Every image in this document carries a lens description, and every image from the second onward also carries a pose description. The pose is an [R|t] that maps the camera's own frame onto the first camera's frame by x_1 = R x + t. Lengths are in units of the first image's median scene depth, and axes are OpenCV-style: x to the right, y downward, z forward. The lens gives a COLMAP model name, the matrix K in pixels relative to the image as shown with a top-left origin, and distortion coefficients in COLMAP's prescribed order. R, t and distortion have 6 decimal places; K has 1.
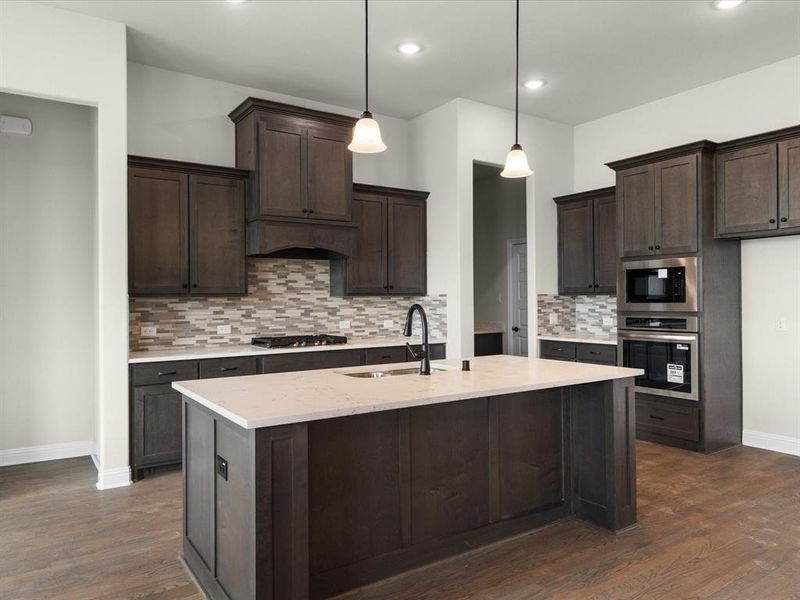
lens RADIAL K [[558.7, 0, 394.9], [0, 558.7, 299.1], [0, 0, 1]] dist [0.003143, 0.000344]
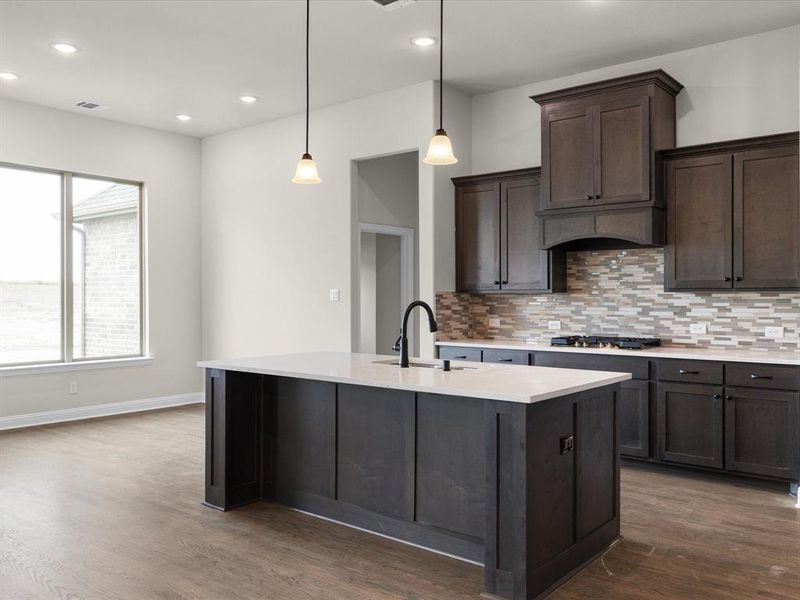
lens RADIAL K [[679.7, 0, 396.5], [0, 679.7, 299.5], [0, 0, 1]] dist [0.000731, 0.000460]
pose [[0.294207, 0.011885, -0.955668, 0.740400], [-0.002480, 0.999929, 0.011672, -0.005110], [0.955738, -0.001064, 0.294216, 0.349206]]
